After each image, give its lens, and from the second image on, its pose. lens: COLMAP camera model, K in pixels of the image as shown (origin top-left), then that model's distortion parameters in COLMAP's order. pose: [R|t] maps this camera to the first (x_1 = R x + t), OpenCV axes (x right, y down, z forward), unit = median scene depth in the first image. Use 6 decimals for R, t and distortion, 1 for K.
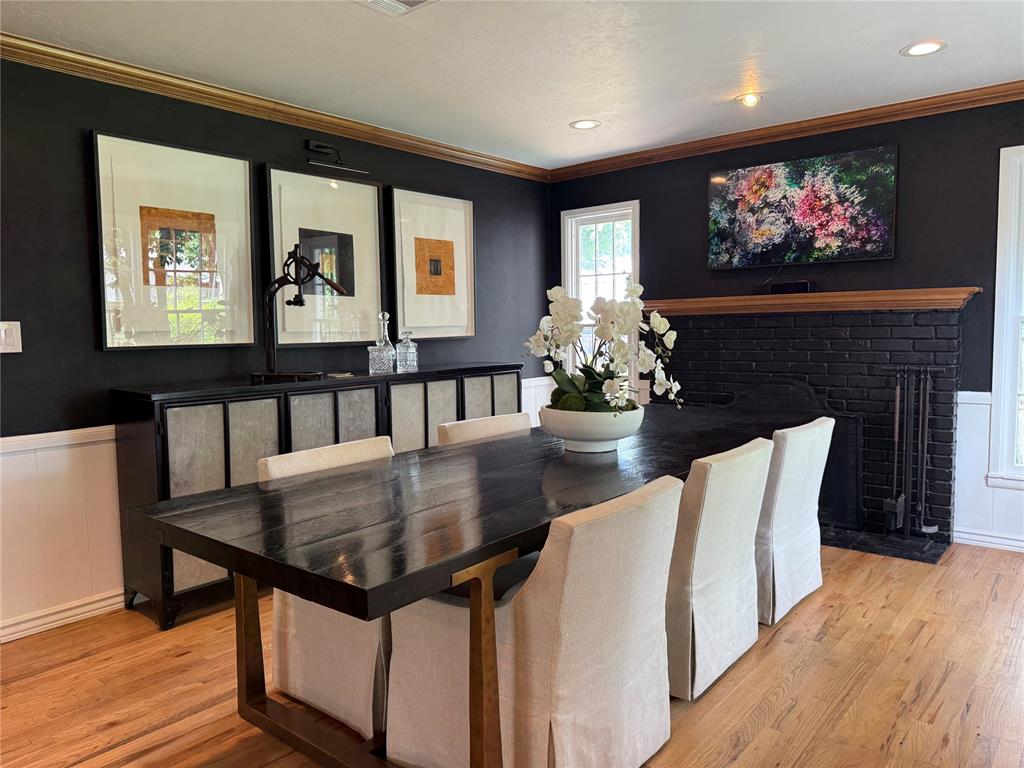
lens RADIAL K [[723.4, 0, 513.7], [0, 723.4, 385.4], [0, 0, 1]] dist [0.085348, -0.135198]
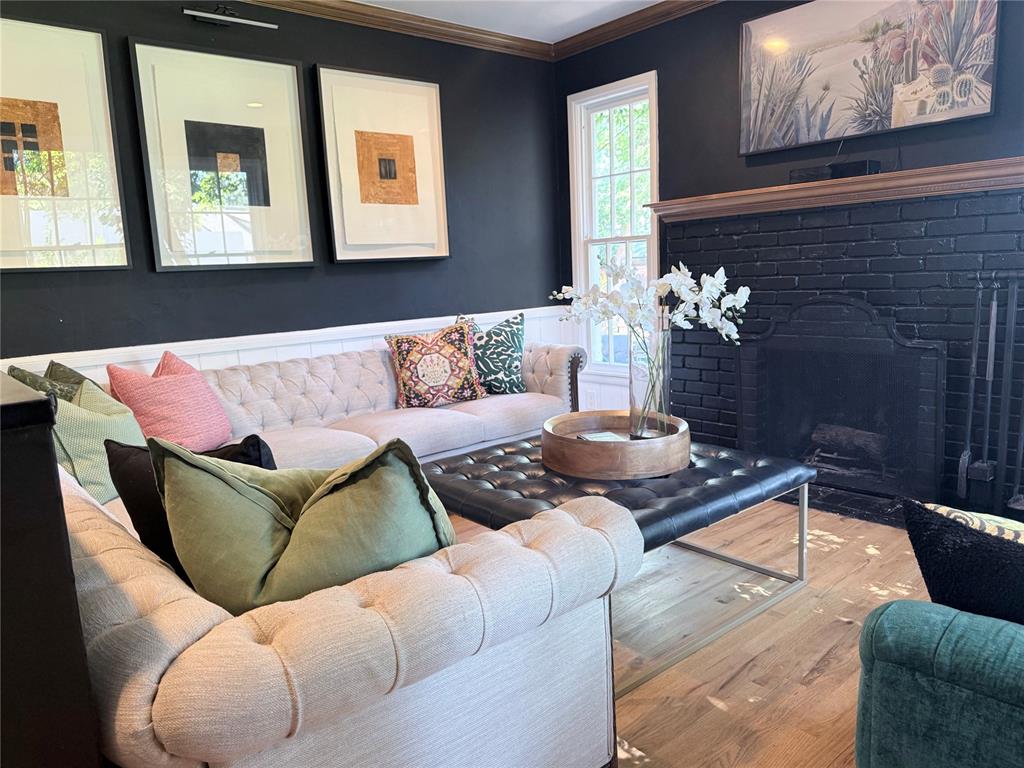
lens RADIAL K [[732.8, 0, 513.1], [0, 732.8, 387.9], [0, 0, 1]] dist [0.032606, -0.047607]
pose [[0.987209, -0.004354, -0.159374, 0.170149], [0.017600, 0.996493, 0.081798, 0.016015], [0.158459, -0.083557, 0.983824, 0.213246]]
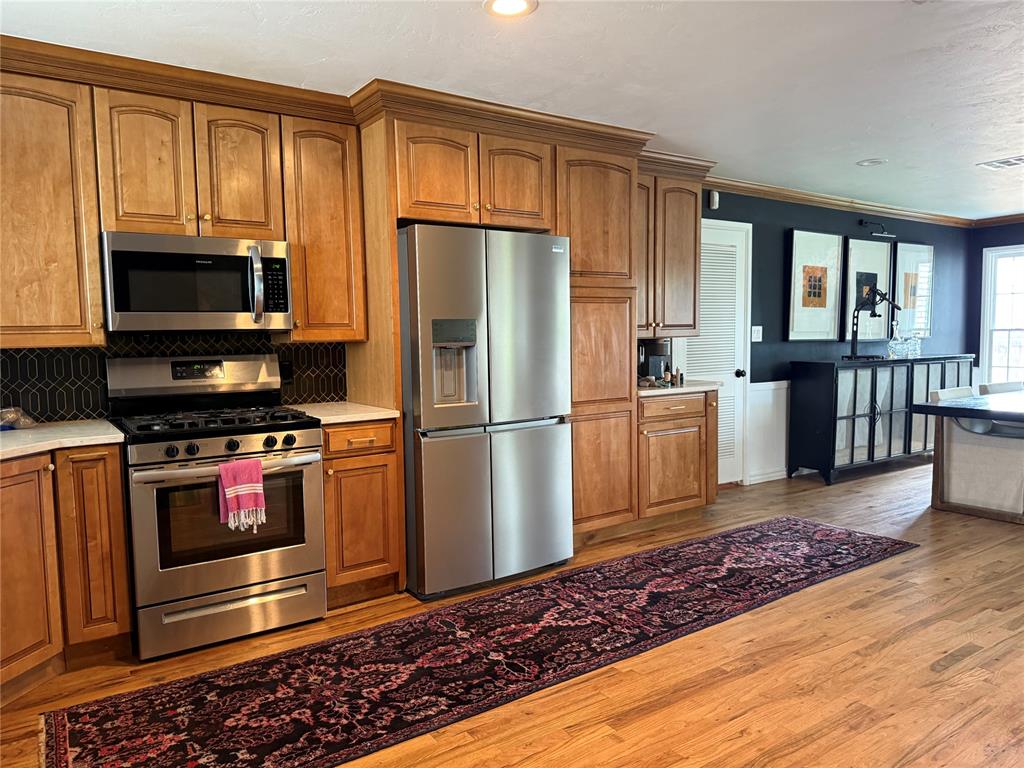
lens RADIAL K [[722.6, 0, 511.1], [0, 722.6, 389.6], [0, 0, 1]] dist [0.094231, -0.142745]
pose [[0.962626, 0.021782, -0.269957, -0.537356], [-0.023738, 0.999710, -0.003984, 0.075588], [0.269792, 0.010243, 0.962864, -0.763930]]
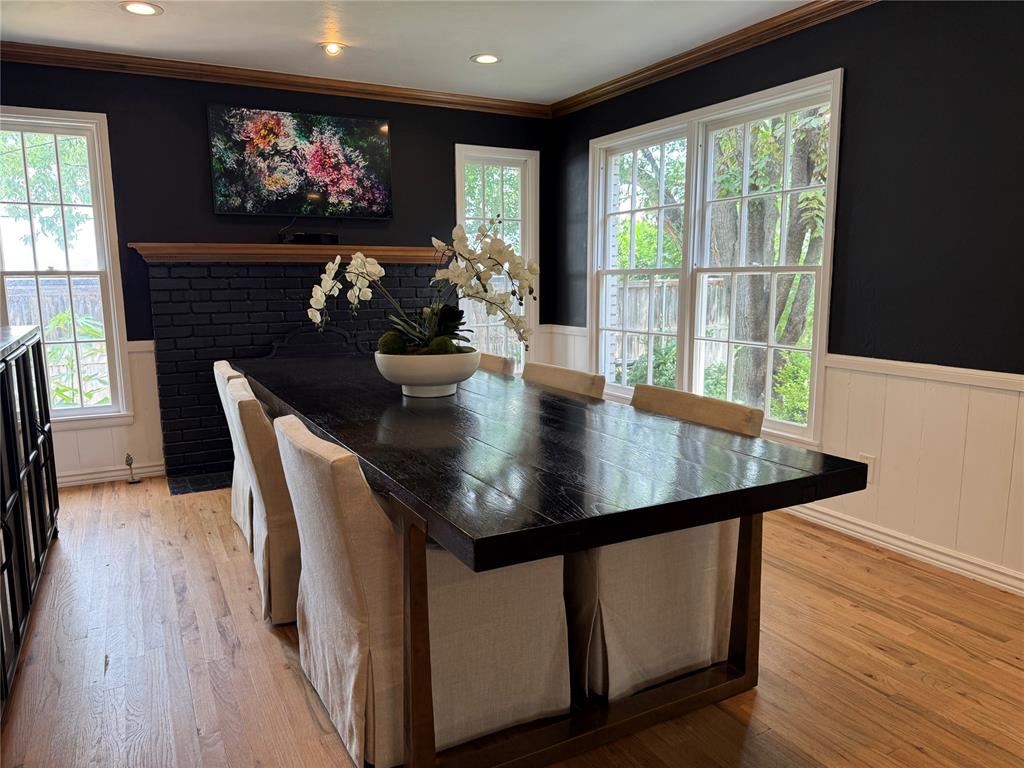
lens RADIAL K [[732.8, 0, 513.1], [0, 732.8, 387.9], [0, 0, 1]] dist [0.032606, -0.047607]
pose [[0.382978, -0.125485, 0.915195, -0.505002], [0.077037, 0.991618, 0.103727, -0.009665], [-0.920540, 0.030778, 0.389435, 0.340263]]
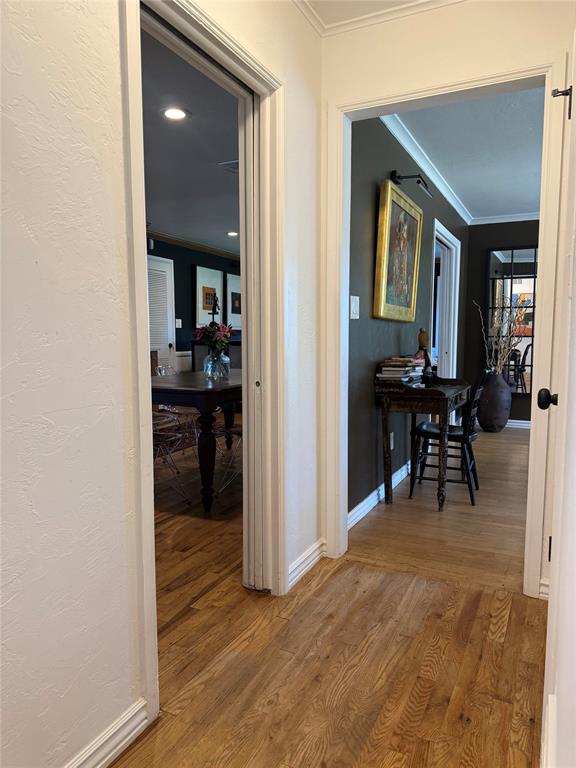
lens RADIAL K [[539.5, 0, 288.0], [0, 539.5, 384.0], [0, 0, 1]] dist [0.174512, -0.234434]
pose [[0.972171, -0.002926, 0.234254, -0.535472], [0.002062, 0.999990, 0.003930, 0.147206], [-0.234263, -0.003338, 0.972168, -1.149123]]
